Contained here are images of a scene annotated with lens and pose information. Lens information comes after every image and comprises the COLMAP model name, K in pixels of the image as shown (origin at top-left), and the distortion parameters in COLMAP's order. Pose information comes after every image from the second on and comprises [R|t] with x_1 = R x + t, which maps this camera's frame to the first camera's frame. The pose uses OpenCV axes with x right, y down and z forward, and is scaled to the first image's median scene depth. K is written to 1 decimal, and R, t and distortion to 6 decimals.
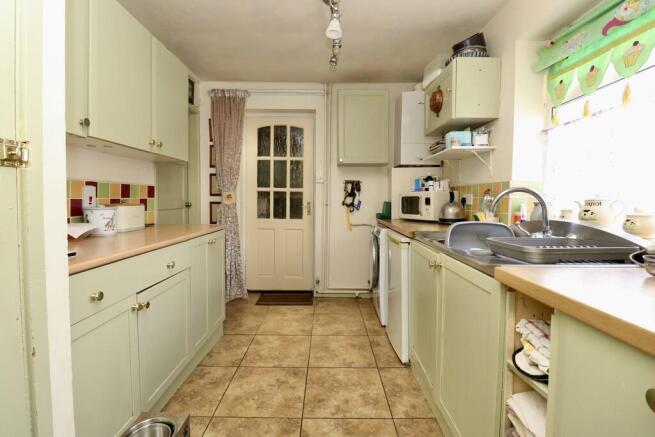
lens RADIAL K [[304.1, 0, 327.3], [0, 304.1, 217.5], [0, 0, 1]] dist [-0.012286, -0.002216]
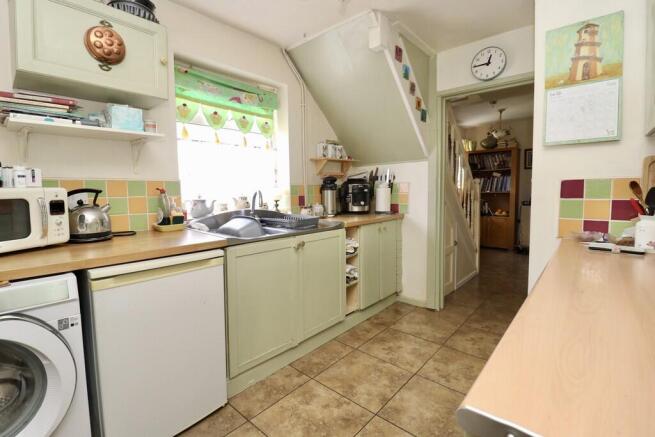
lens RADIAL K [[304.1, 0, 327.3], [0, 304.1, 212.7], [0, 0, 1]] dist [-0.012286, -0.002216]
pose [[-0.751327, -0.044182, 0.658450, -0.583080], [0.051941, 0.990702, 0.125744, -0.137819], [-0.657883, 0.128676, -0.742046, 1.729271]]
